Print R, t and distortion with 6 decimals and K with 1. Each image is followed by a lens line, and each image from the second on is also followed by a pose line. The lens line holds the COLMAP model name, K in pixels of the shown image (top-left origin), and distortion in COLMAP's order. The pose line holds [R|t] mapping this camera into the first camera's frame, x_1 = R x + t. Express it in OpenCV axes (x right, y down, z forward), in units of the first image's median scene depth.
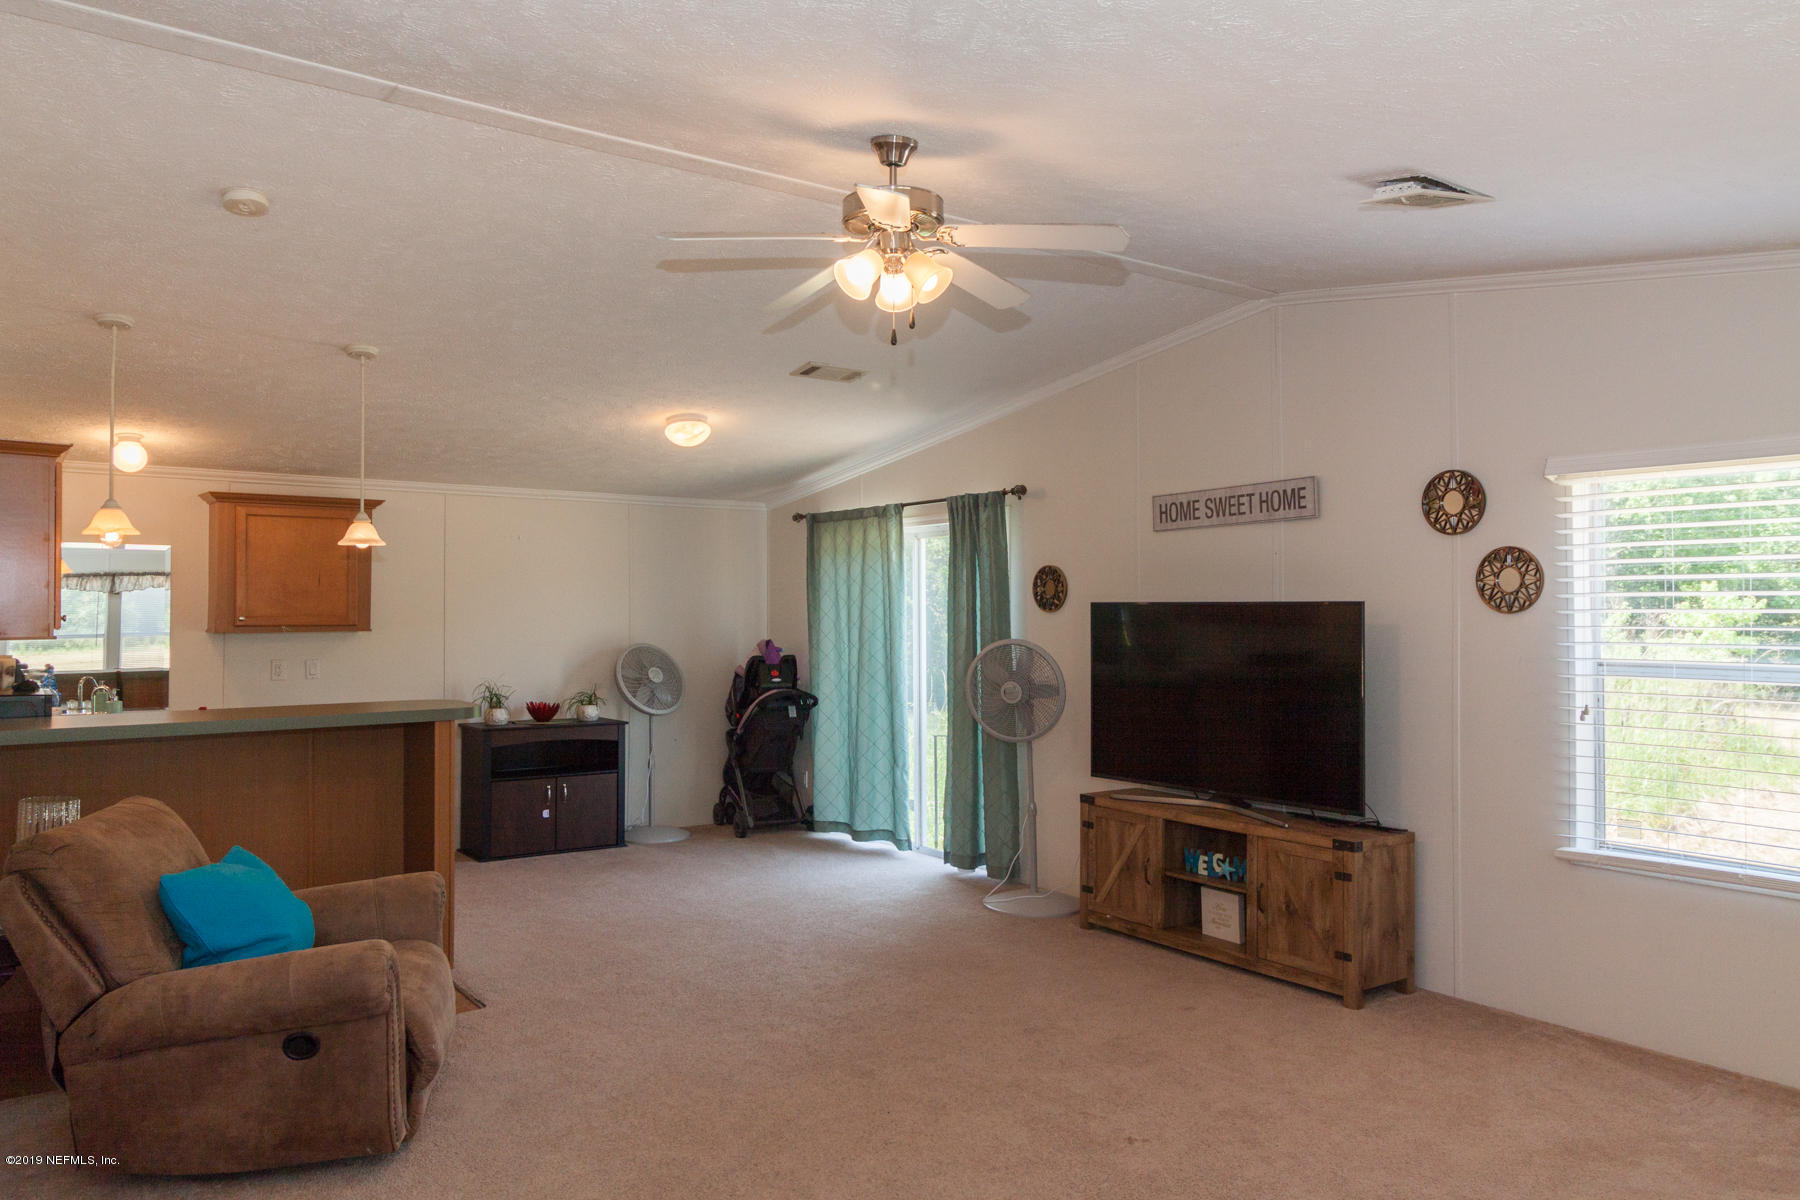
lens RADIAL K [[1222.3, 0, 900.0], [0, 1222.3, 600.0], [0, 0, 1]] dist [-0.000821, -0.000160]
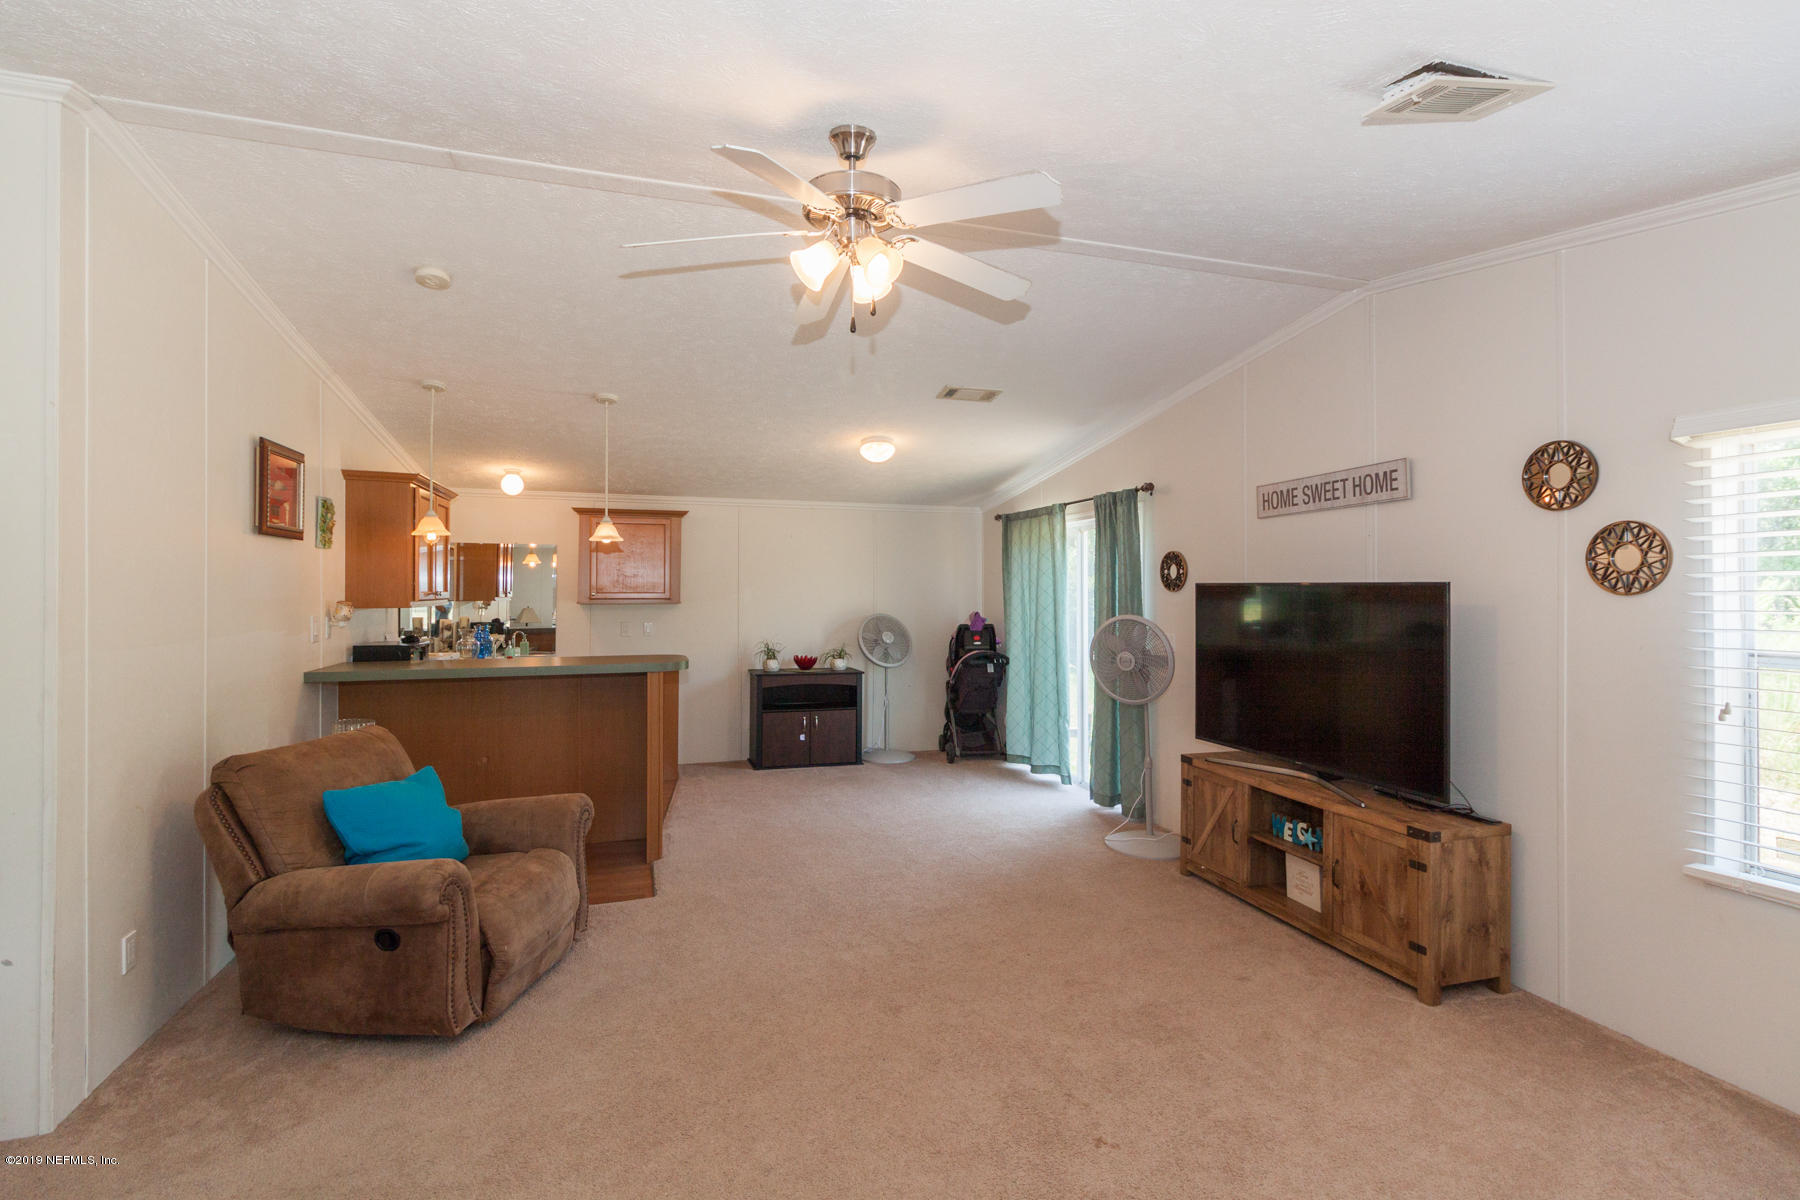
lens RADIAL K [[835.1, 0, 901.1], [0, 835.1, 587.7], [0, 0, 1]] dist [-0.000220, 0.000653]
pose [[0.949081, 0.002079, -0.315027, 0.160256], [-0.000032, 0.999979, 0.006504, 0.001220], [0.315034, -0.006163, 0.949061, 0.214517]]
